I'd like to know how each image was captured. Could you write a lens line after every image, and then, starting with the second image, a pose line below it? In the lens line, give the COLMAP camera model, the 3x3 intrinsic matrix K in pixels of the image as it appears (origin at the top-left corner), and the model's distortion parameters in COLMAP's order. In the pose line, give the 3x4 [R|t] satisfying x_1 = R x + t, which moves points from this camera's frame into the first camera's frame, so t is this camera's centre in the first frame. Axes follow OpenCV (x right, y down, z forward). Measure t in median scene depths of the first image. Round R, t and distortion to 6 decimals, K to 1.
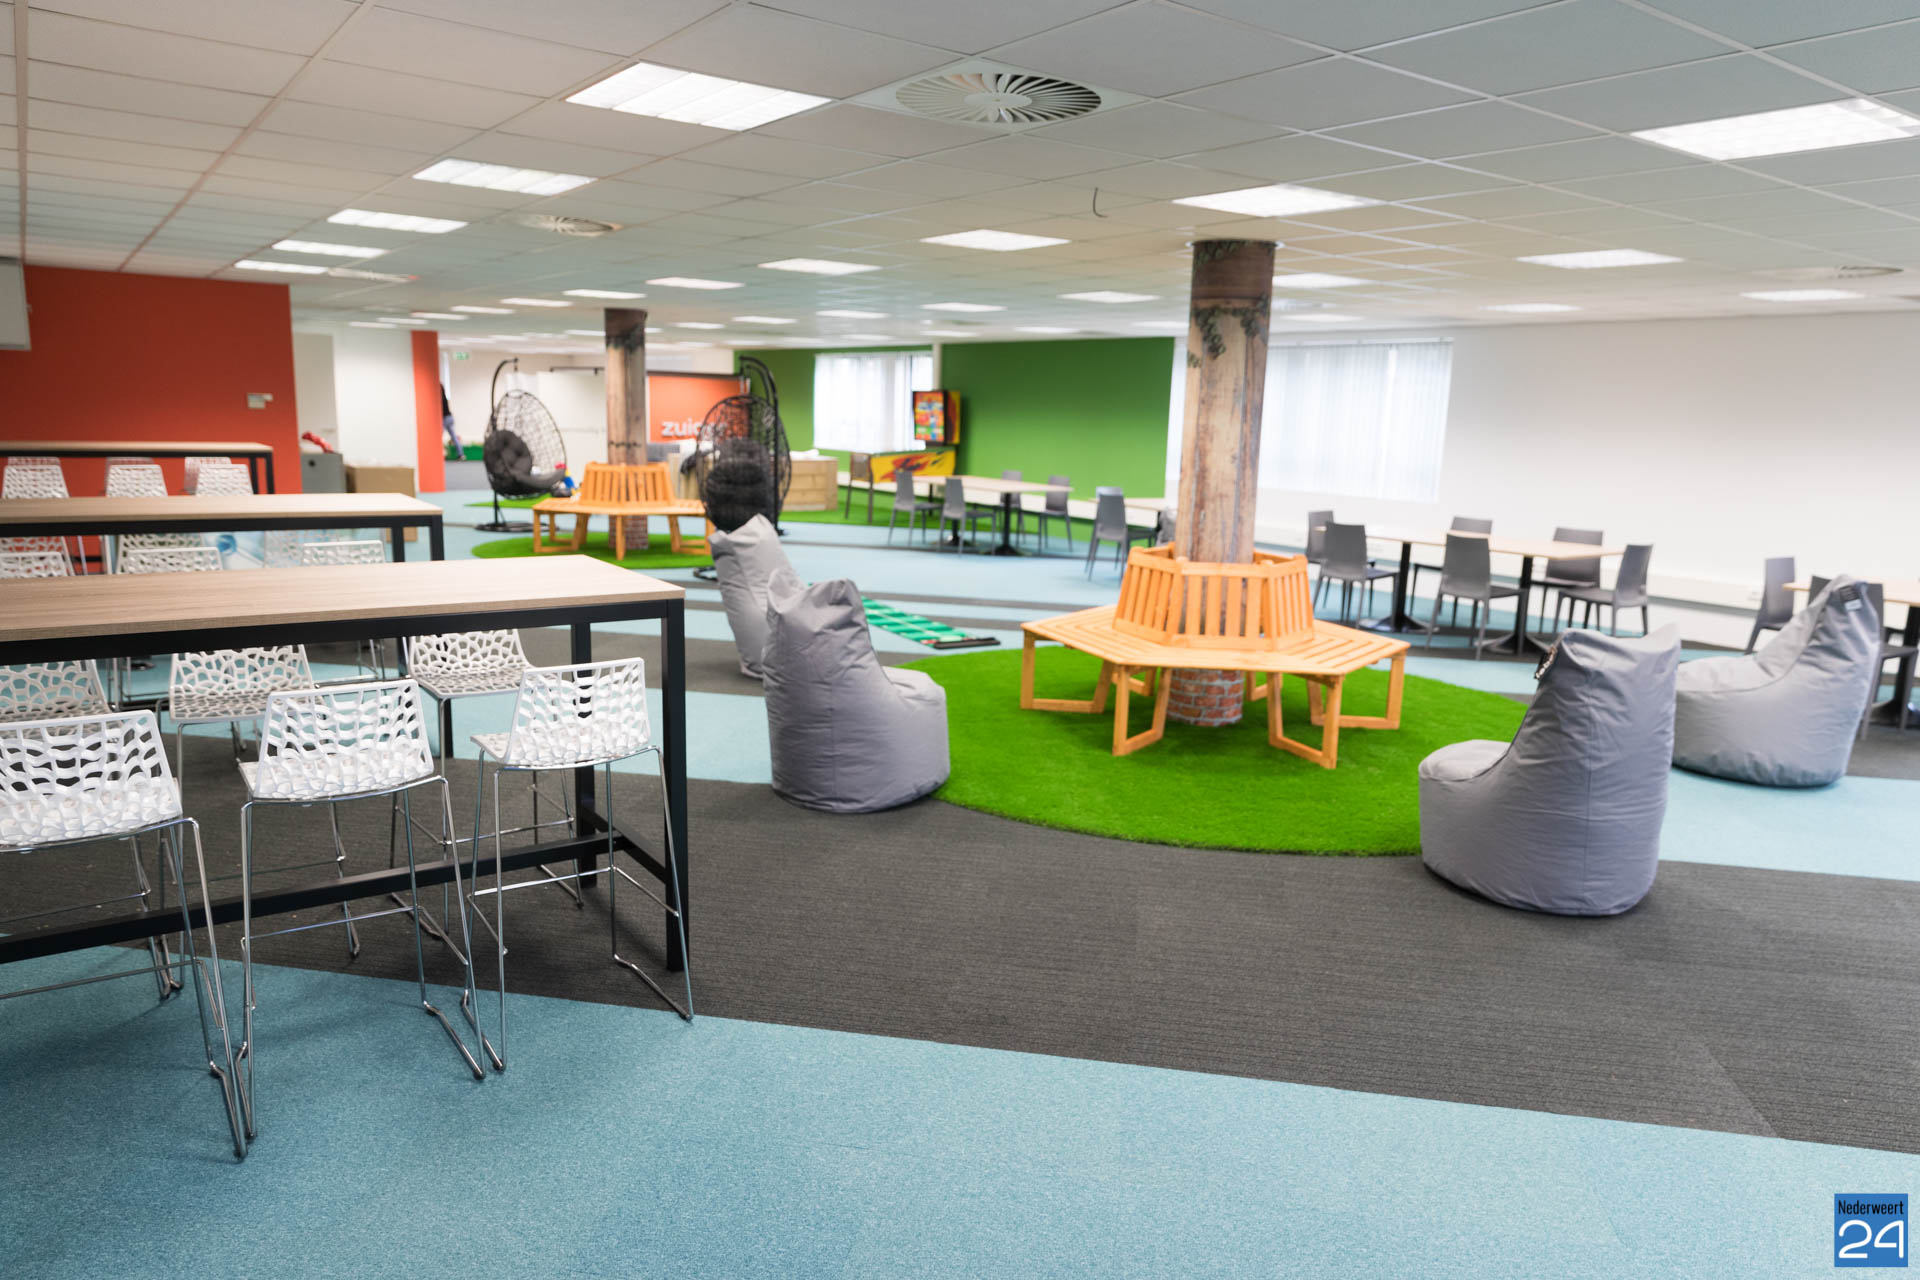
lens RADIAL K [[1279.2, 0, 967.3], [0, 1279.2, 648.4], [0, 0, 1]] dist [0.008953, 0.001445]
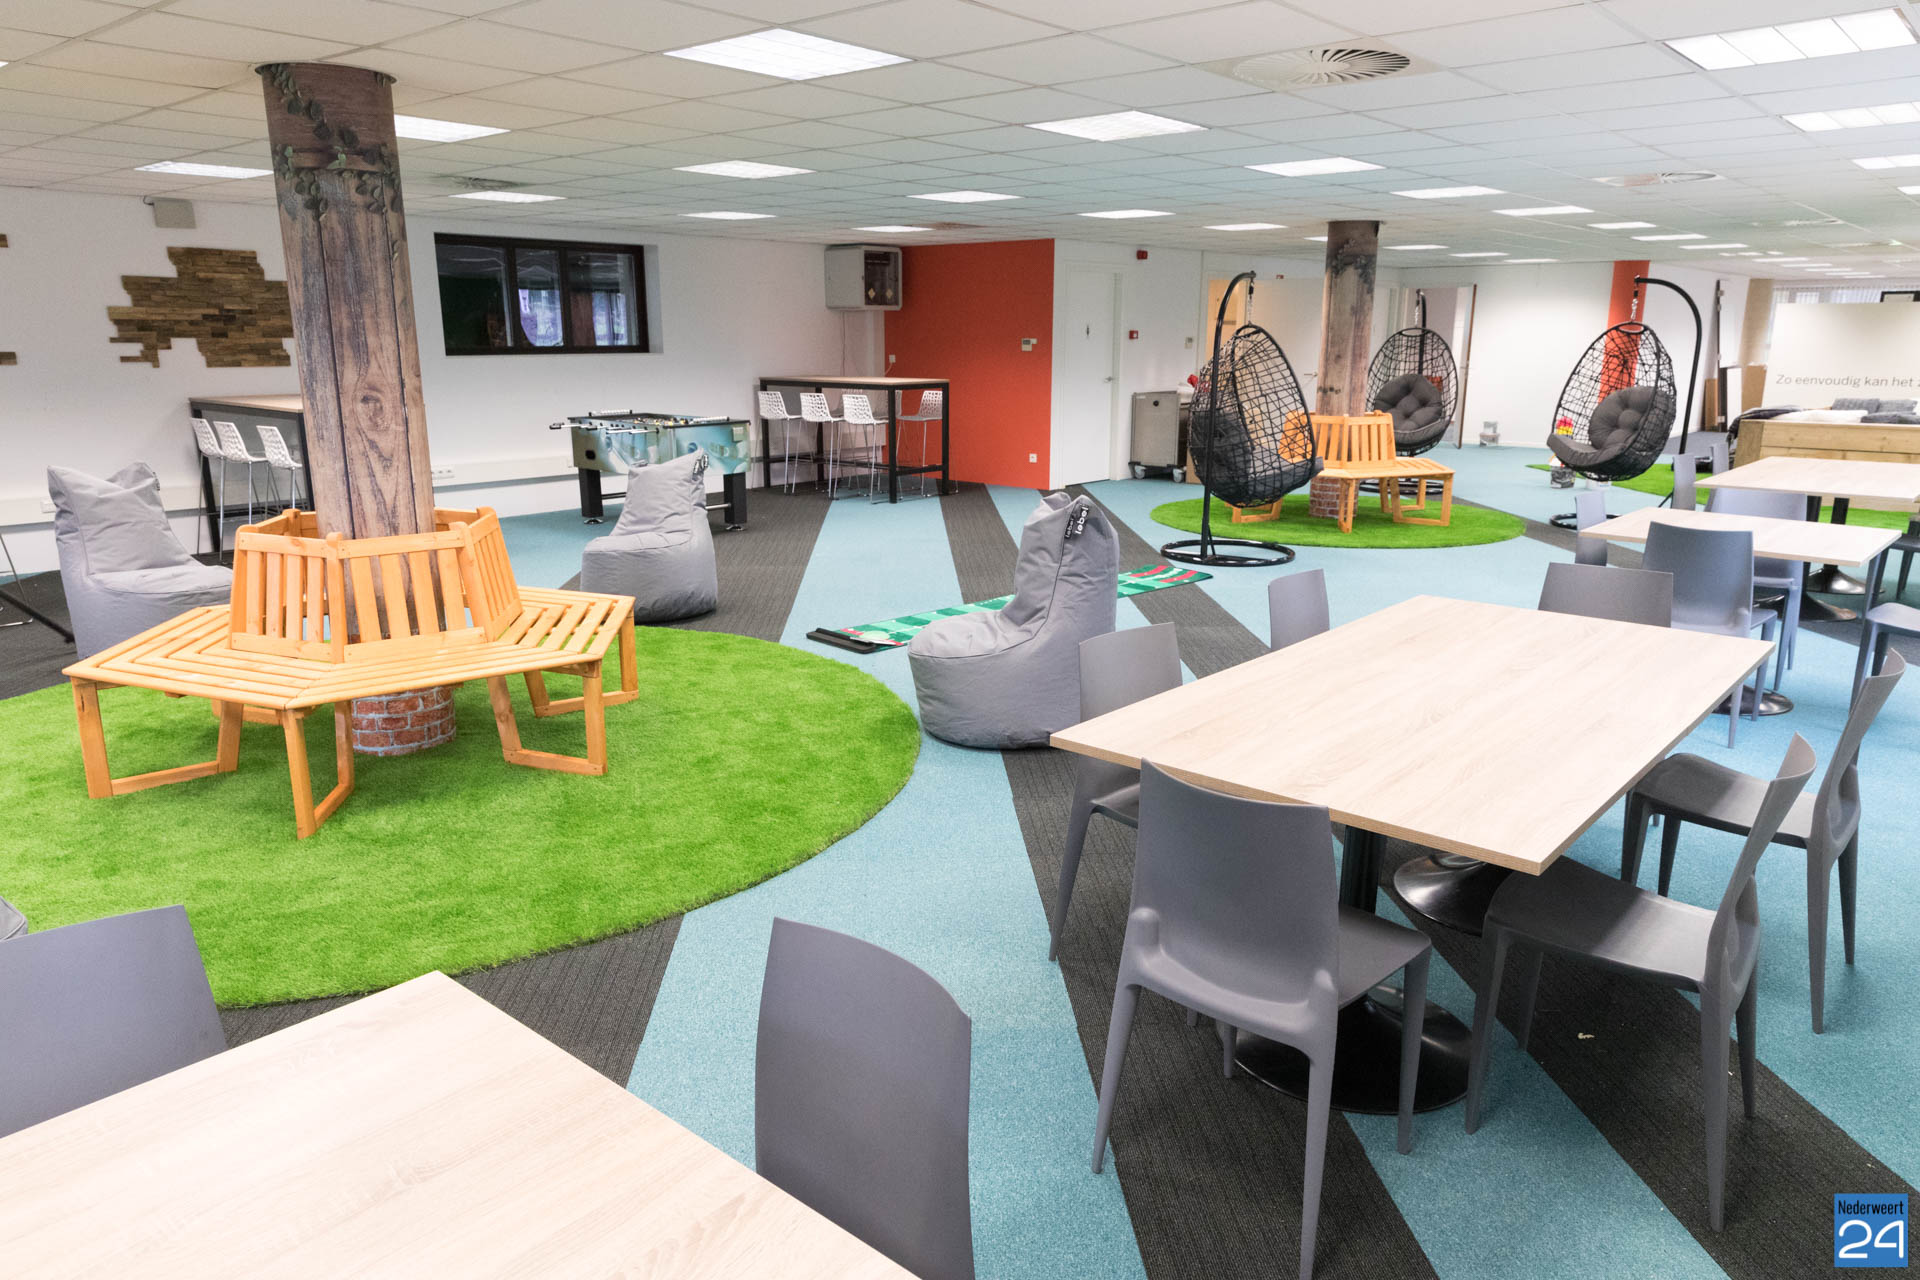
lens RADIAL K [[1274.5, 0, 960.0], [0, 1274.5, 640.0], [0, 0, 1]] dist [0.010726, -0.003504]
pose [[0.223550, 0.199755, -0.954004, 0.635811], [-0.177667, 0.970727, 0.161625, -0.119769], [0.958363, 0.133364, 0.252497, 0.751771]]
